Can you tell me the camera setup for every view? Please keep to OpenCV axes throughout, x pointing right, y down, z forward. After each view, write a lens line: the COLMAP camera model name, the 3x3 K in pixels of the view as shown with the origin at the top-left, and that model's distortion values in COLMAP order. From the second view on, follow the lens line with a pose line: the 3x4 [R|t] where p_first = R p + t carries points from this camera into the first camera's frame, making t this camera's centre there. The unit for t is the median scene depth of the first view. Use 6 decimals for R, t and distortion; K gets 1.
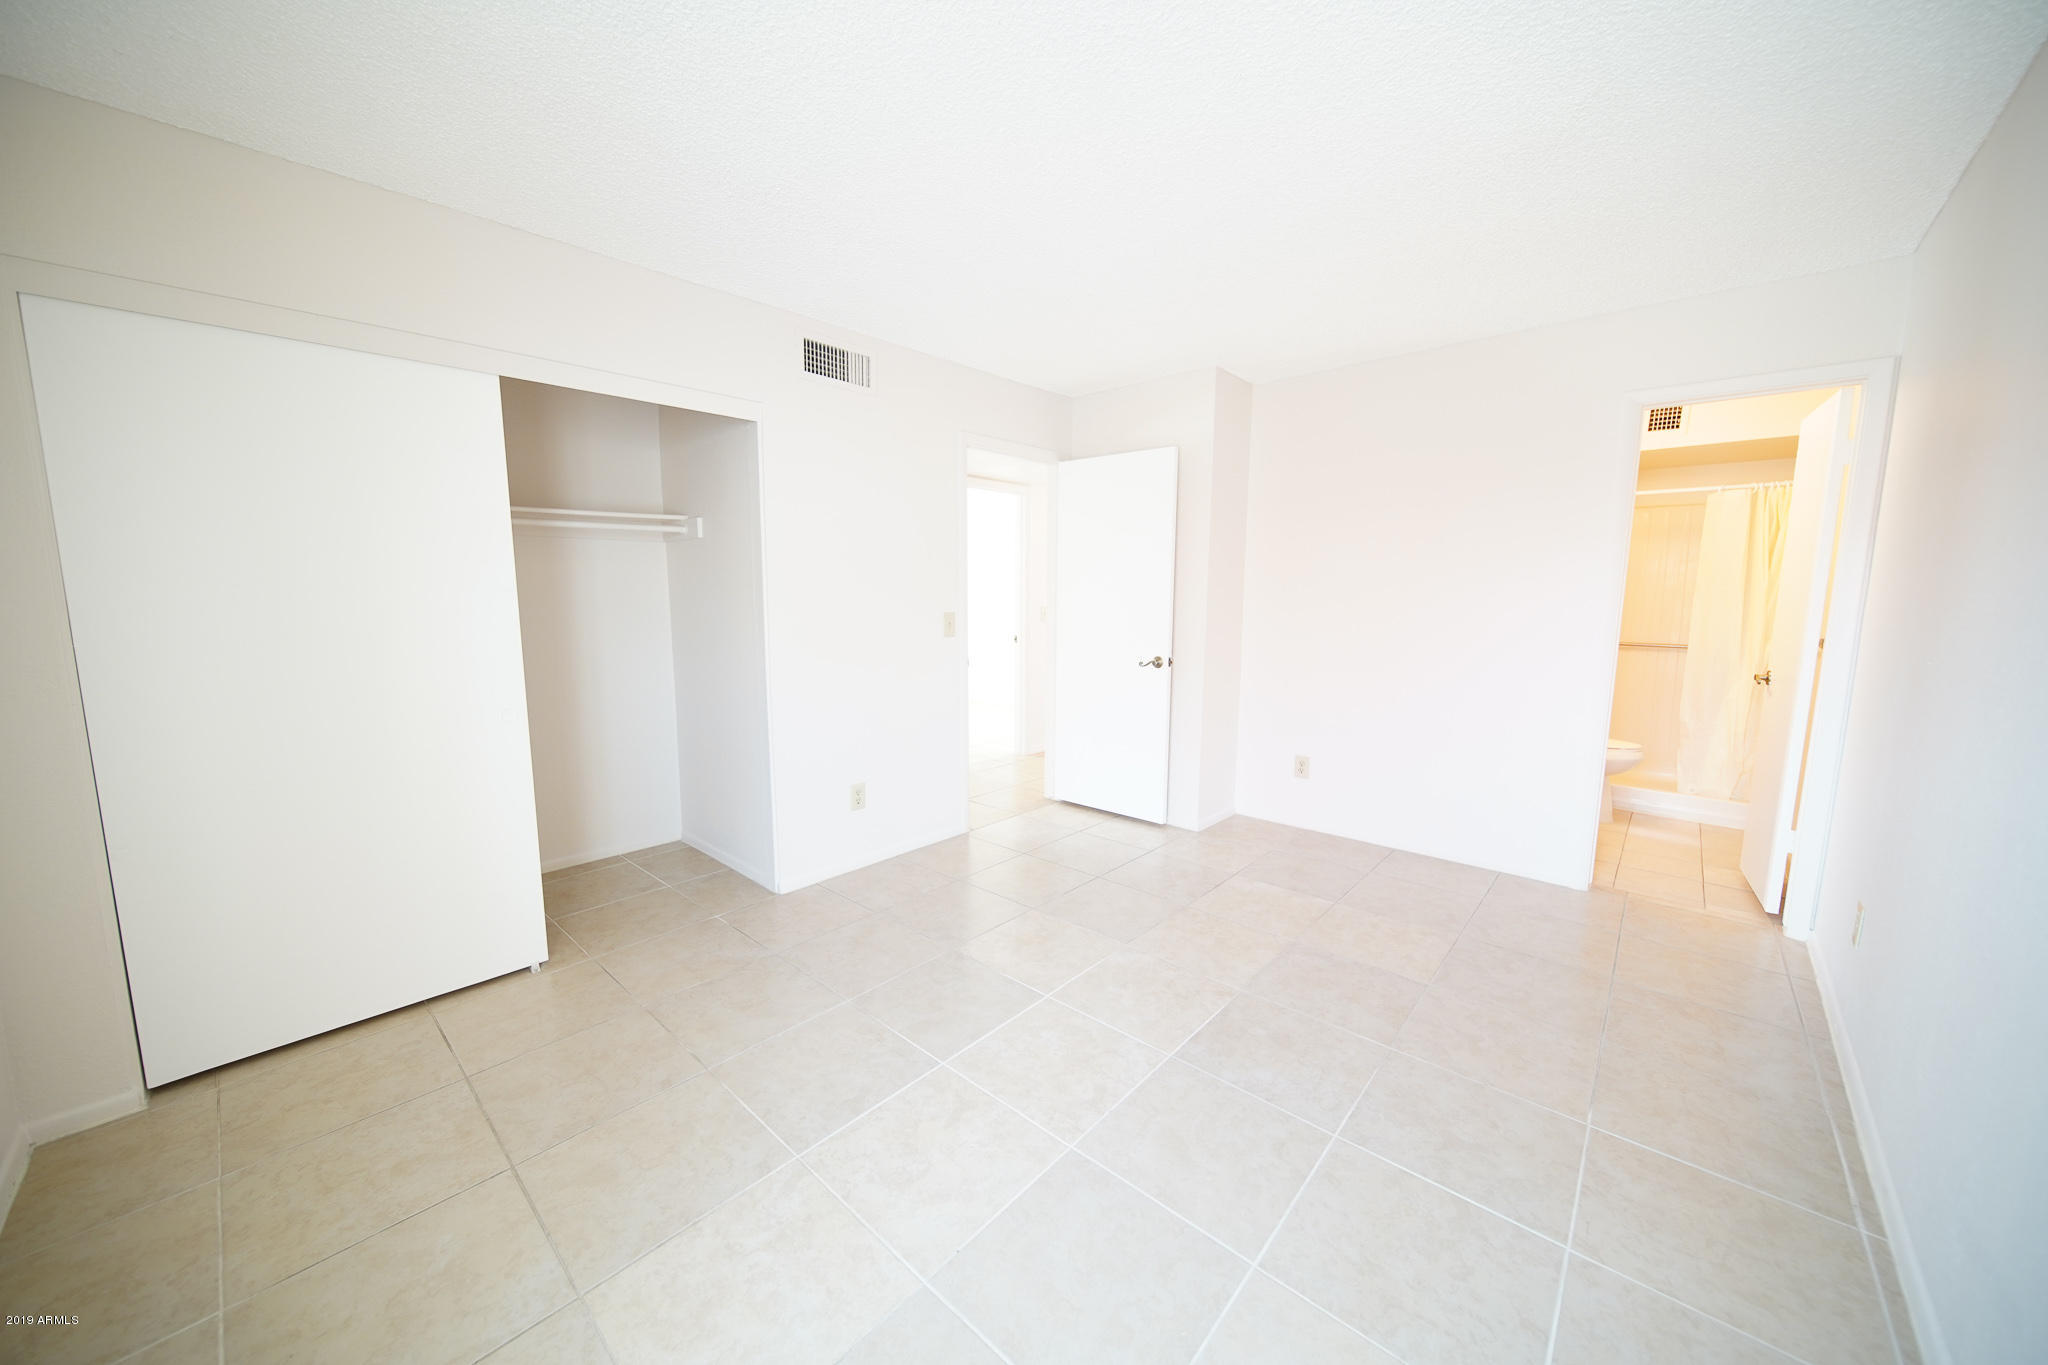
lens RADIAL K [[727.0, 0, 1021.8], [0, 727.0, 679.0], [0, 0, 1]] dist [-0.002626, -0.000054]
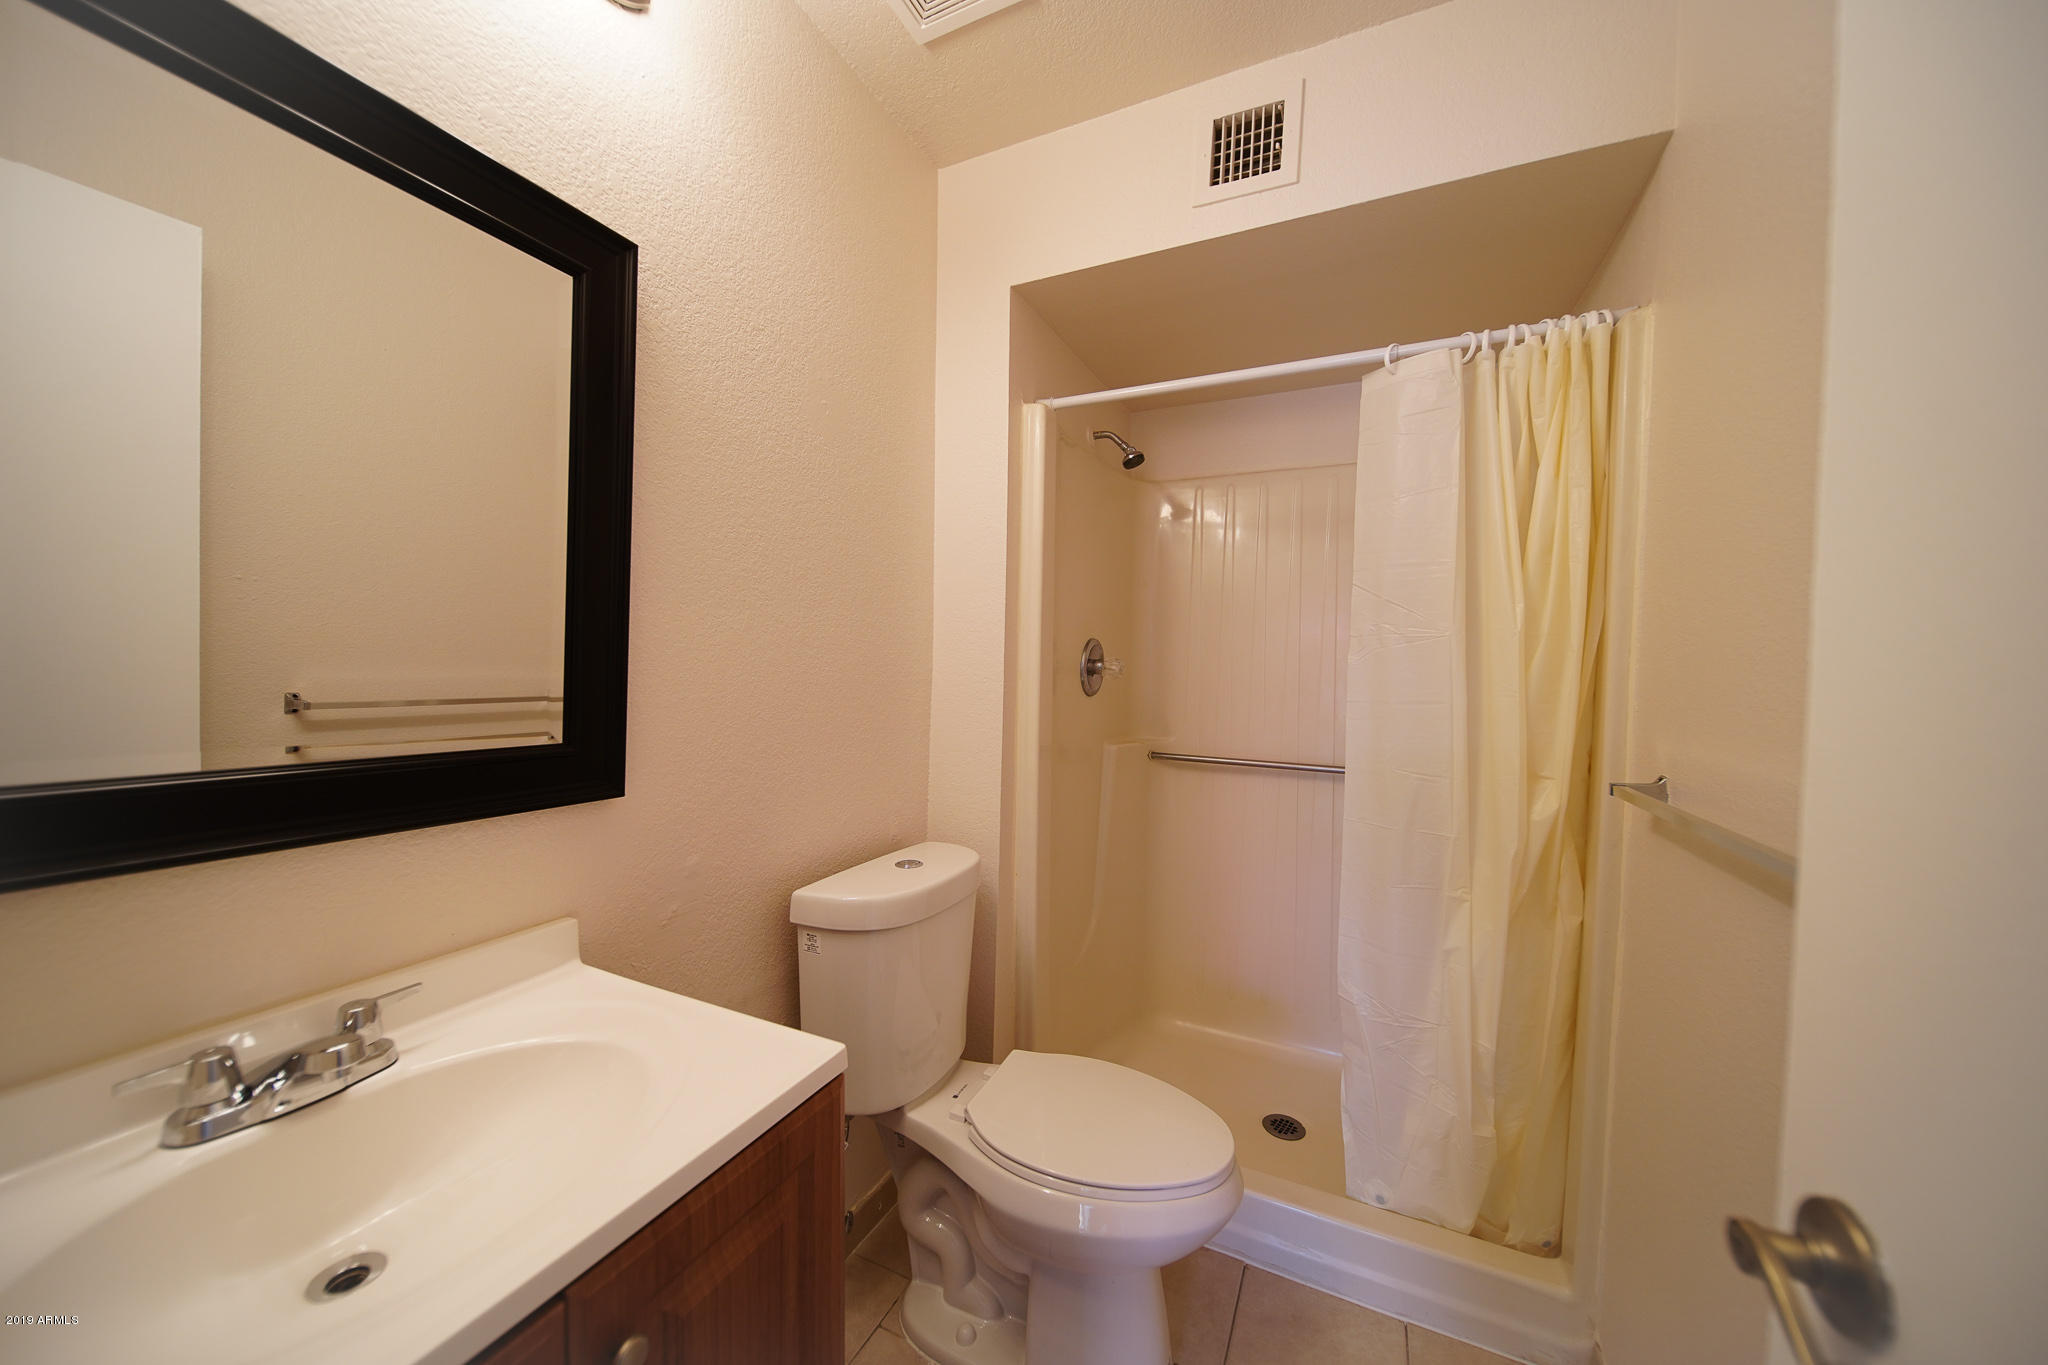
lens RADIAL K [[727.0, 0, 1021.0], [0, 727.0, 687.8], [0, 0, 1]] dist [-0.002626, -0.000054]
pose [[0.949079, 0.010940, 0.314847, 0.679841], [0.022437, 0.994512, -0.102191, -0.067438], [-0.314237, 0.104051, 0.943625, 0.735771]]
